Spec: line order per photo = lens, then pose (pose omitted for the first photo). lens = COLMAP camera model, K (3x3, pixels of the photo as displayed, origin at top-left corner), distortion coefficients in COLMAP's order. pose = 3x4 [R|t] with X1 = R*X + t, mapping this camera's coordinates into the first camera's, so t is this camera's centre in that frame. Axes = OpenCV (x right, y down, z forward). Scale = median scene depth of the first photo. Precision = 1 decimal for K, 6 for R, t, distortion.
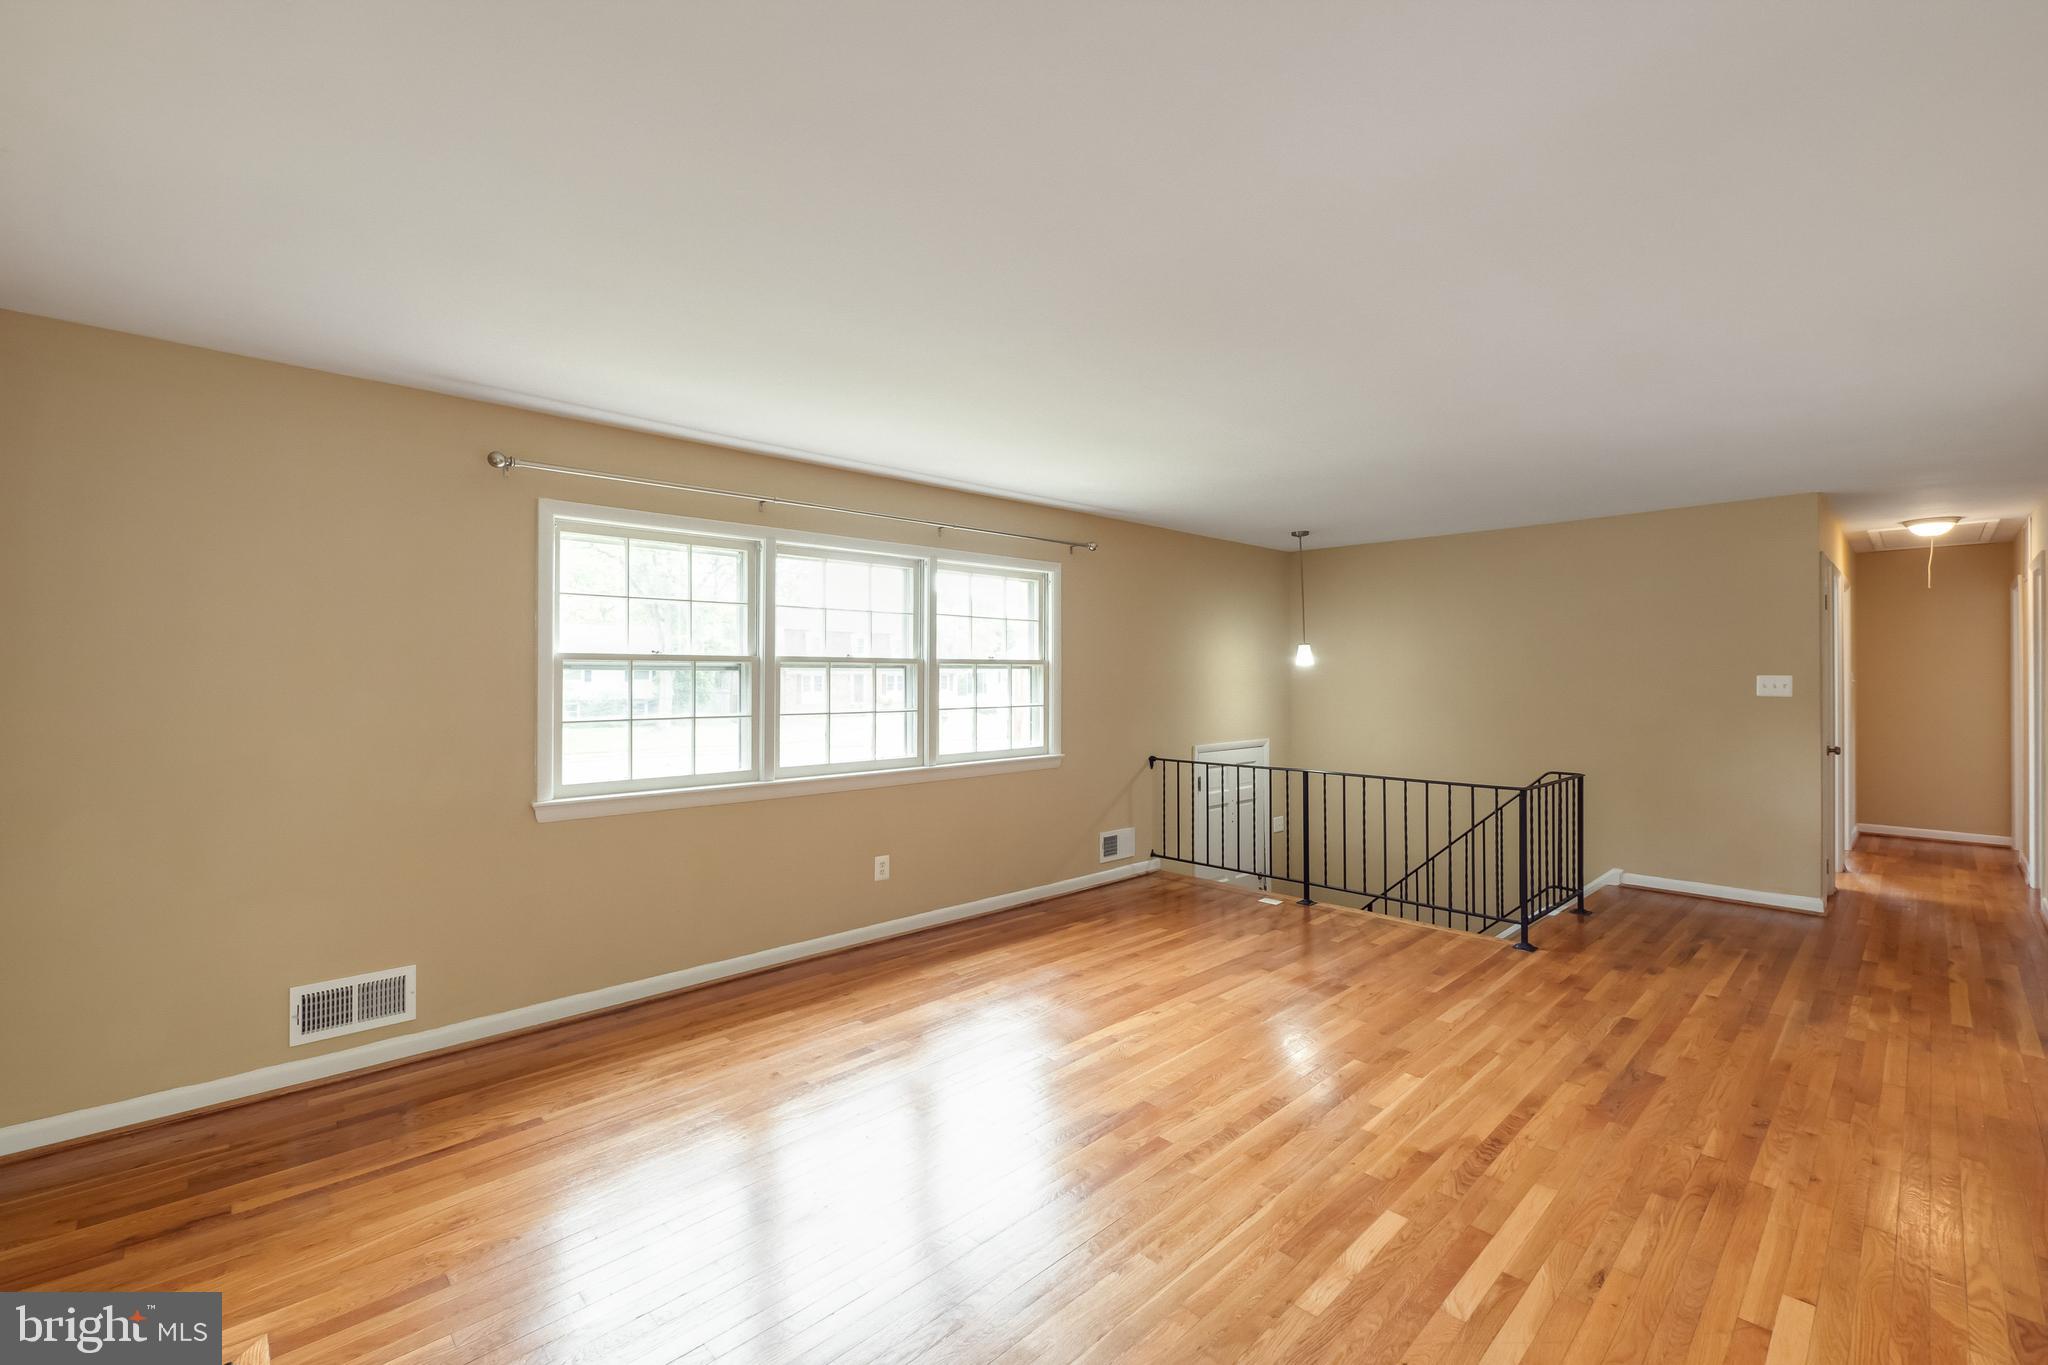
lens RADIAL K [[869.9, 0, 1012.9], [0, 869.9, 672.1], [0, 0, 1]] dist [-0.001054, -0.000034]
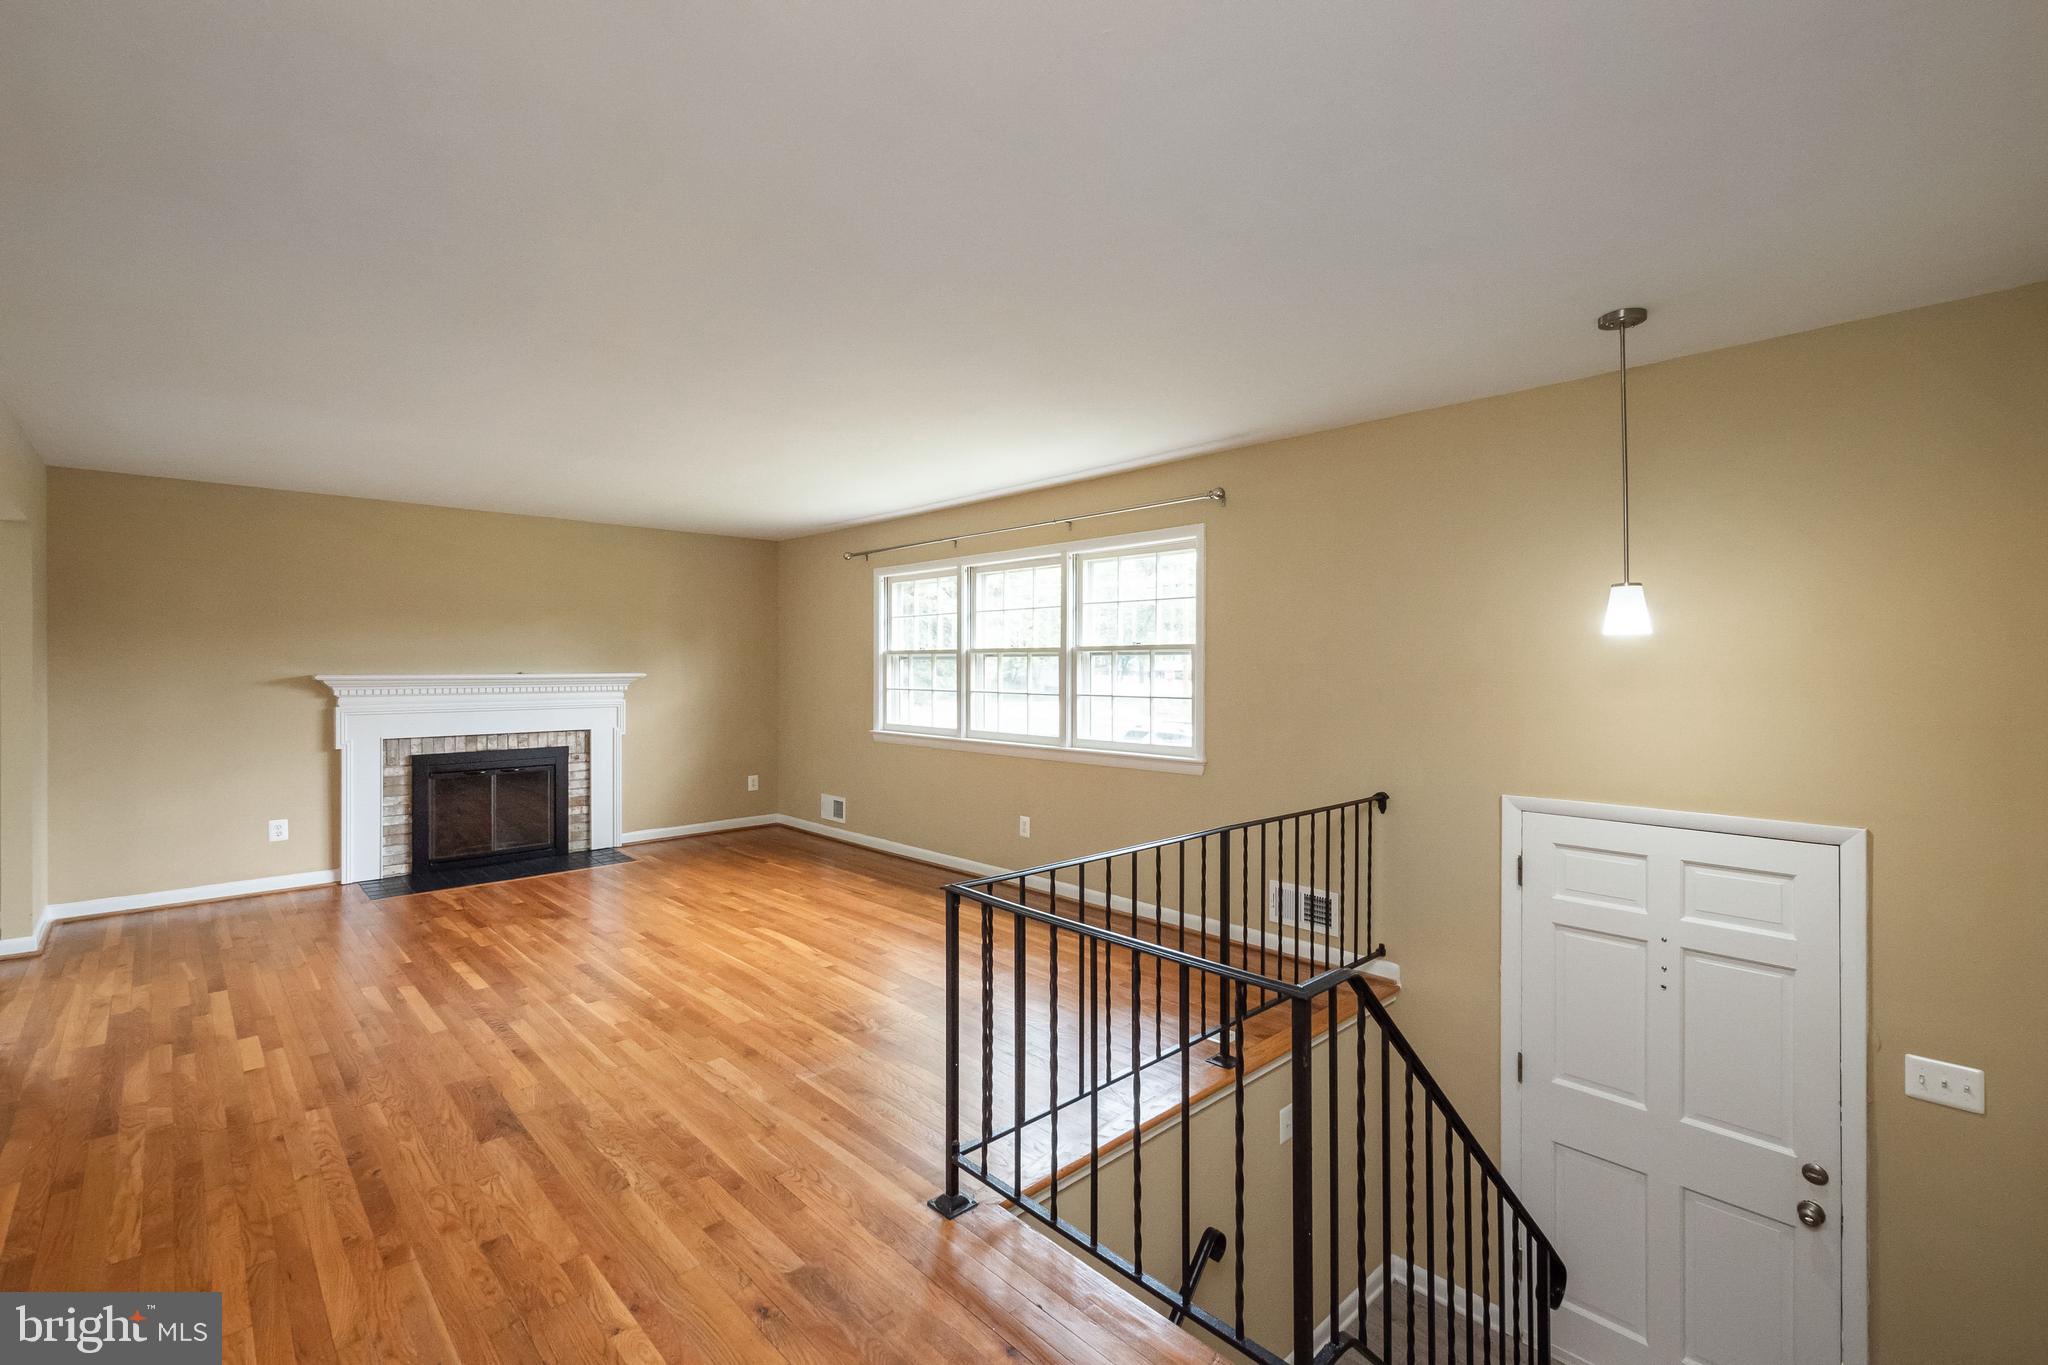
lens RADIAL K [[869.9, 0, 1012.9], [0, 869.9, 672.1], [0, 0, 1]] dist [-0.001054, -0.000034]
pose [[0.012723, 0.008350, -0.999884, 1.246171], [0.004072, 0.999956, 0.008403, 0.007758], [0.999911, -0.004178, 0.012689, 1.179081]]
